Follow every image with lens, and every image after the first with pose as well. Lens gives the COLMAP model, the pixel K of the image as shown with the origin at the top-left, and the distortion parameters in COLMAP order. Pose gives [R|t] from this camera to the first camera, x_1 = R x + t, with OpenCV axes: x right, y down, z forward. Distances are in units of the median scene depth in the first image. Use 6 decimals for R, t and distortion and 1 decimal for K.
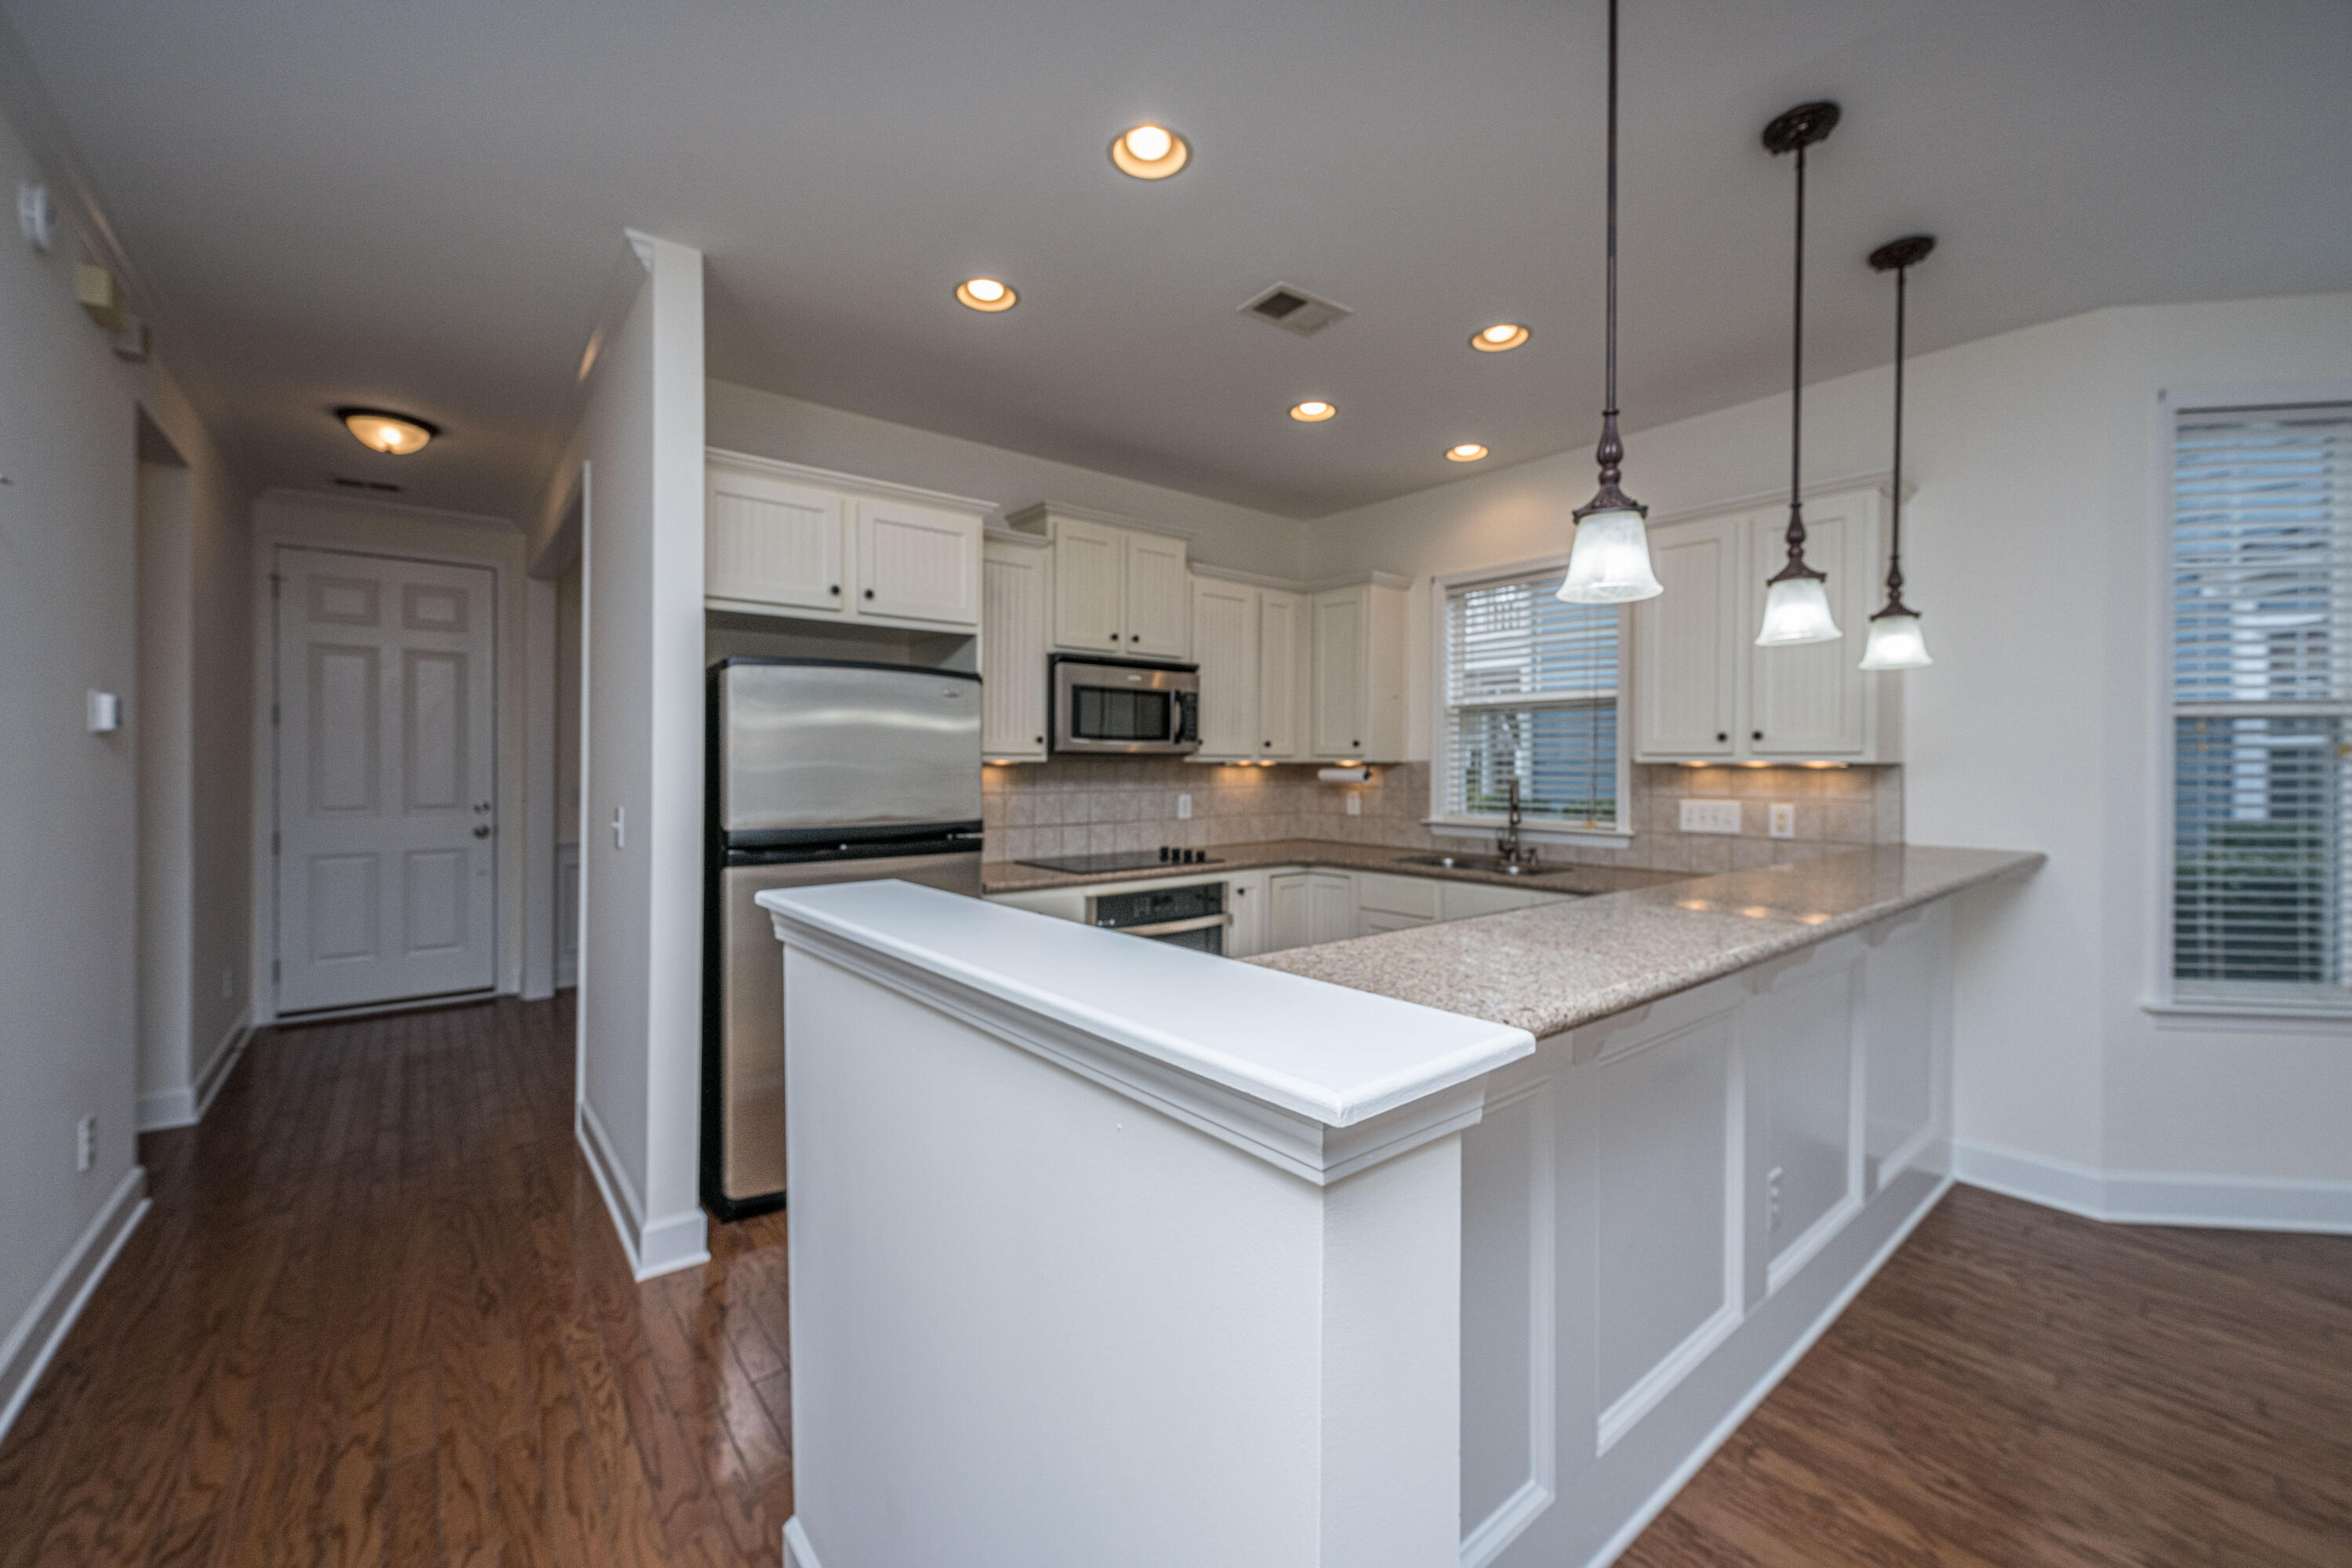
lens RADIAL K [[939.6, 0, 1180.7], [0, 939.6, 759.5], [0, 0, 1]] dist [-0.003089, -0.000222]
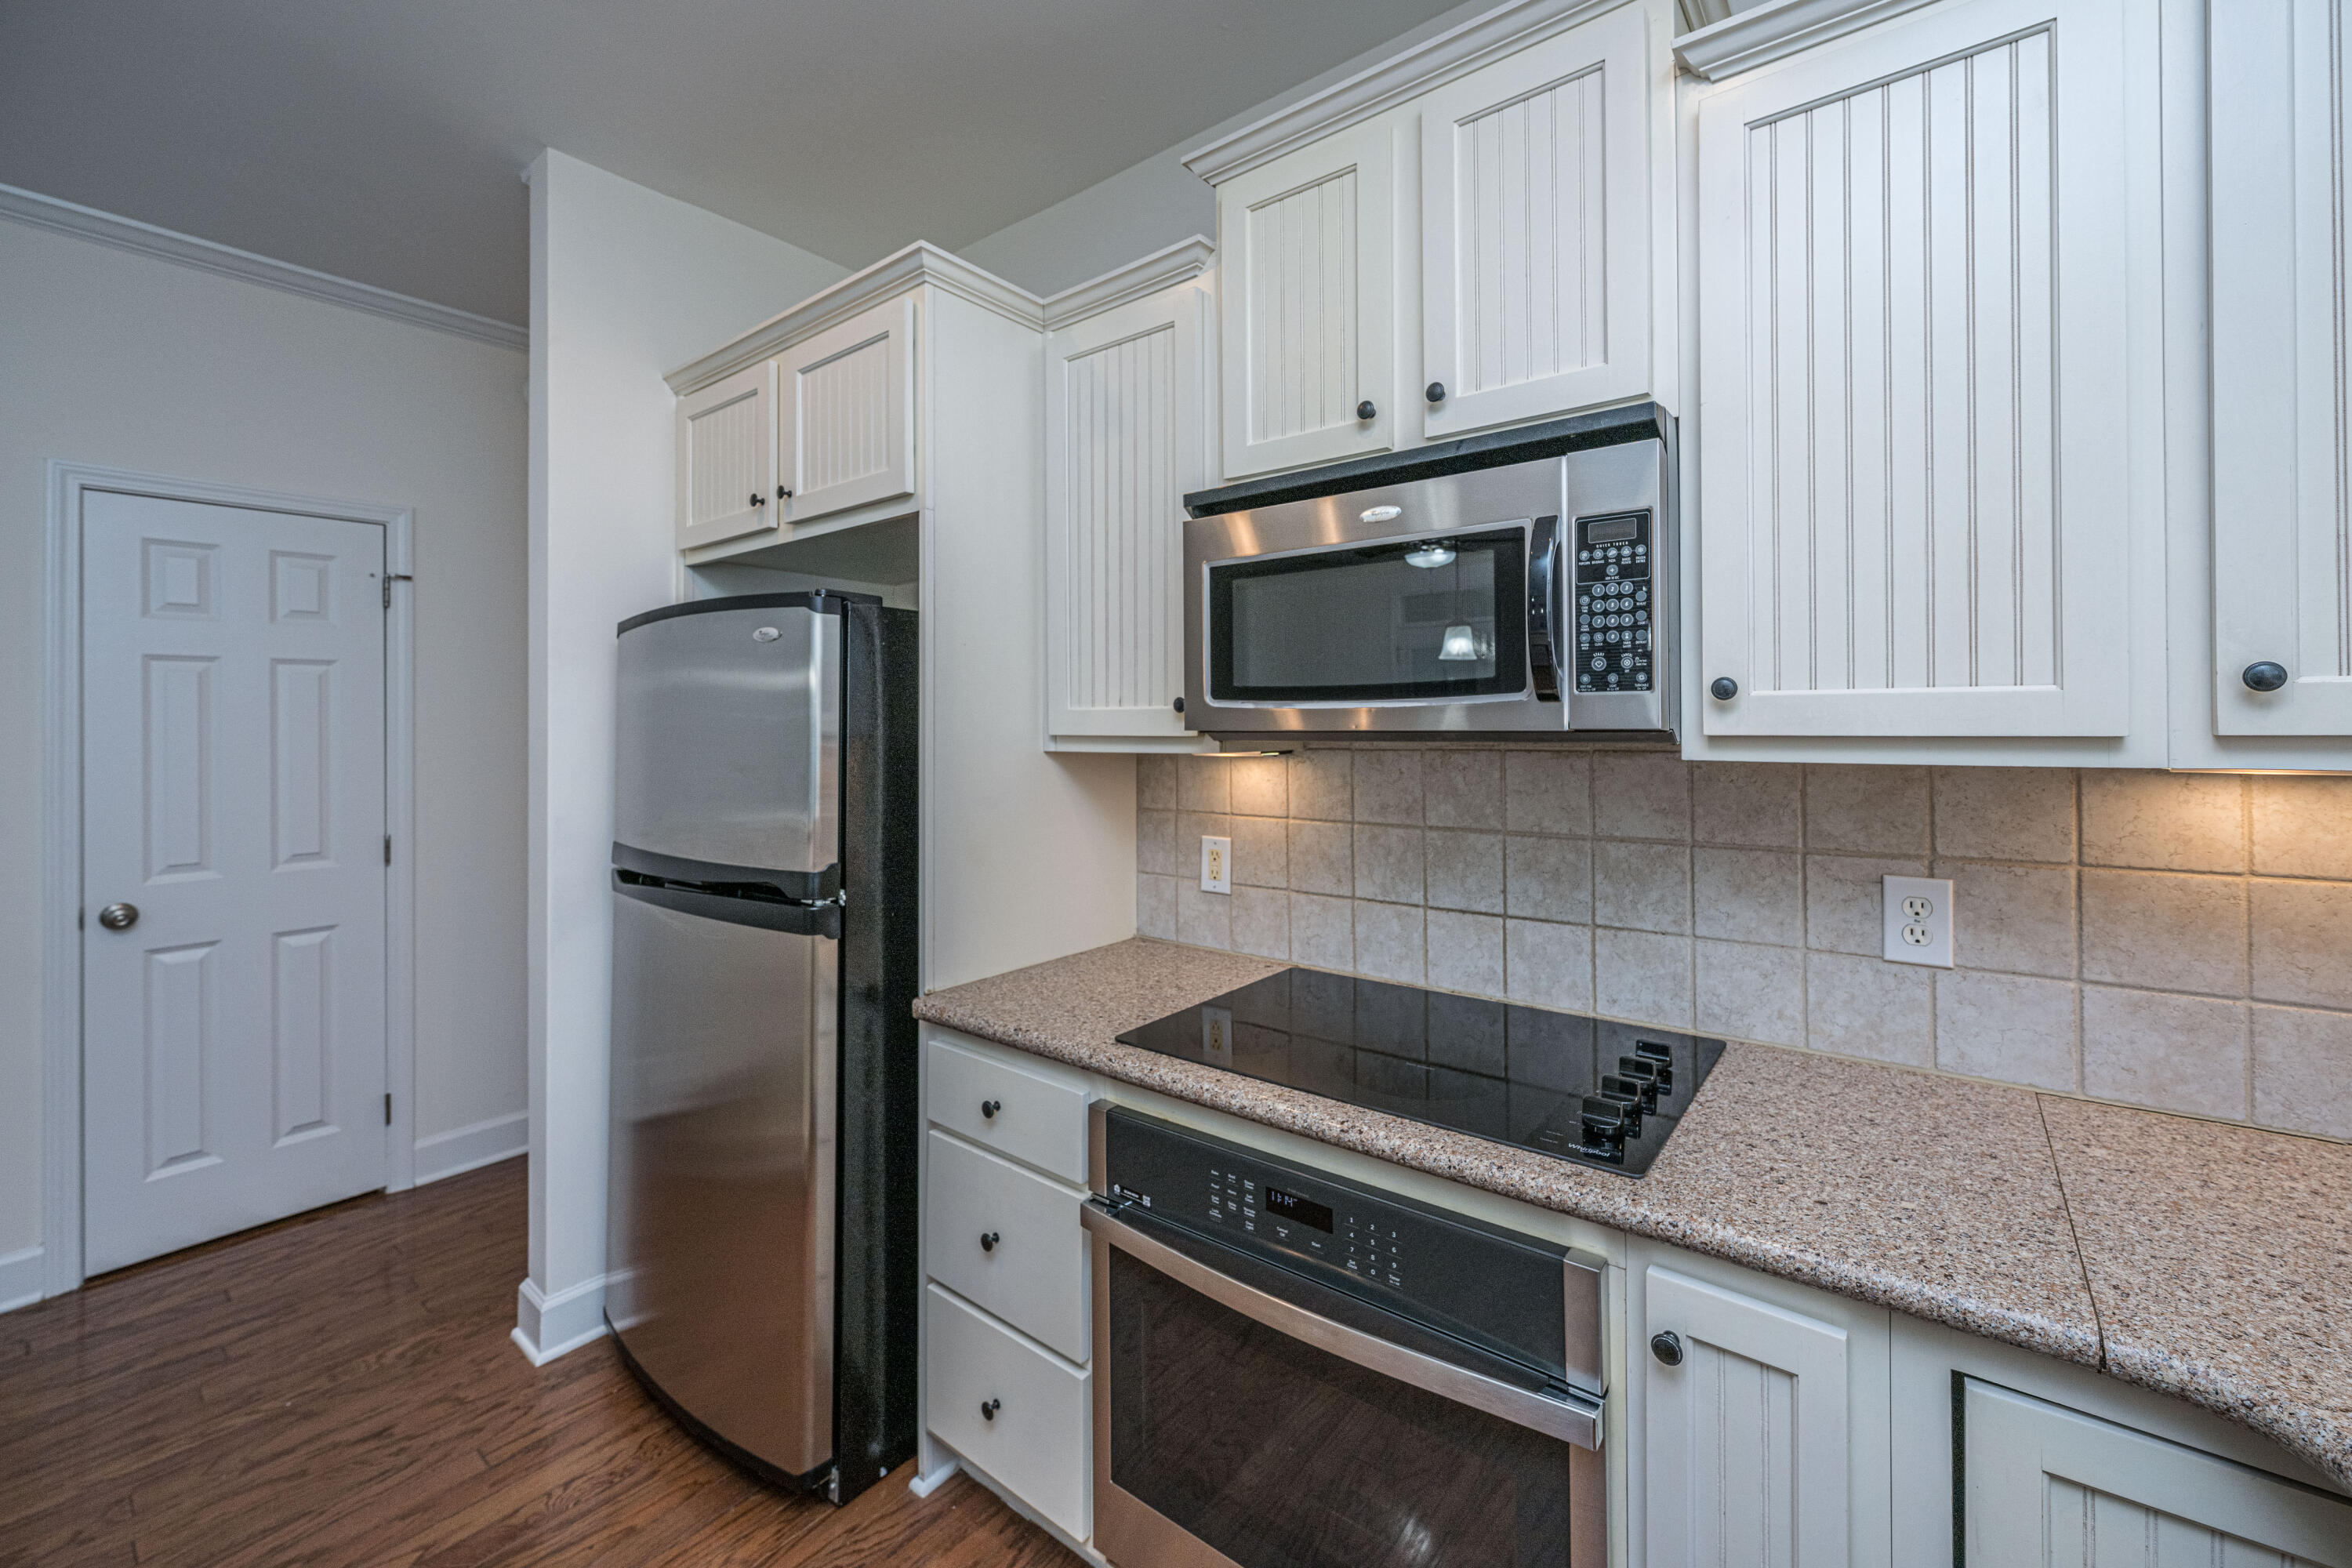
lens RADIAL K [[939.6, 0, 1180.7], [0, 939.6, 759.5], [0, 0, 1]] dist [-0.003089, -0.000222]
pose [[0.232488, 0.025956, -0.972253, 0.273485], [0.010066, 0.999526, 0.029091, -0.010062], [0.972547, -0.016550, 0.232117, 0.905701]]
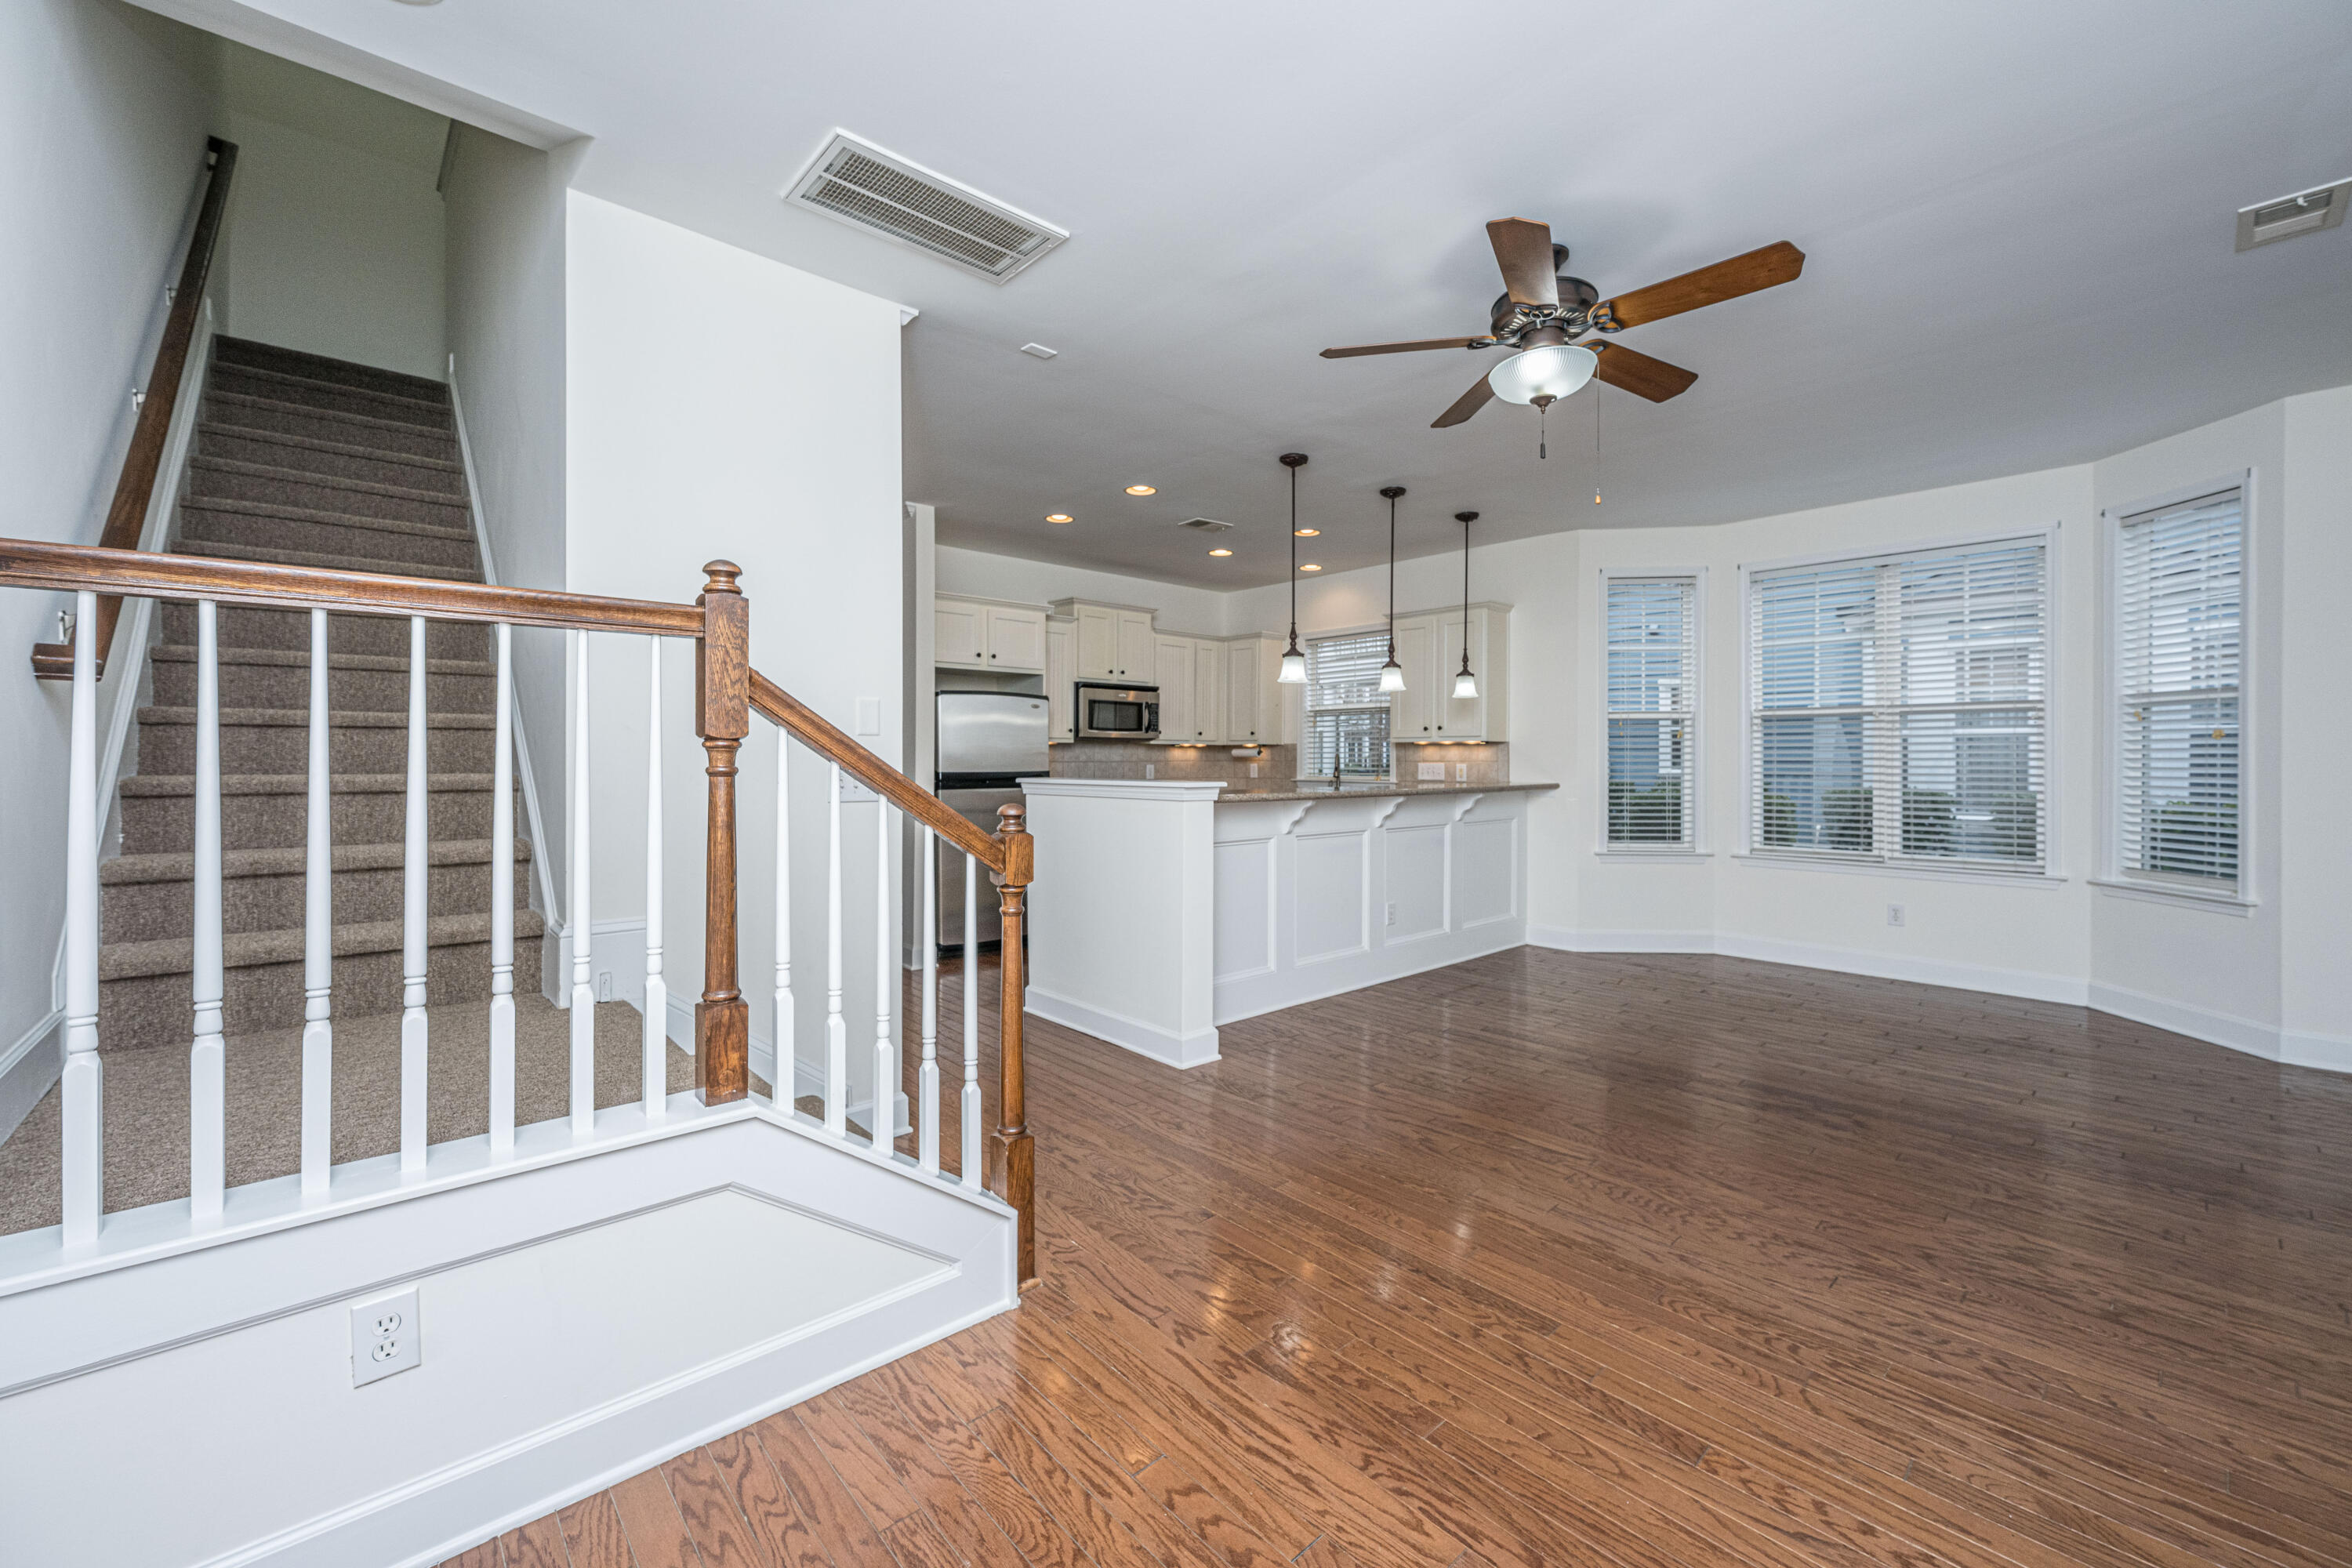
lens RADIAL K [[962.5, 0, 1226.3], [0, 962.5, 769.4], [0, 0, 1]] dist [-0.001179, -0.000045]
pose [[0.995811, -0.003315, 0.091376, -0.021444], [0.001975, 0.999889, 0.014753, 0.026878], [-0.091415, -0.014511, 0.995707, -0.856521]]
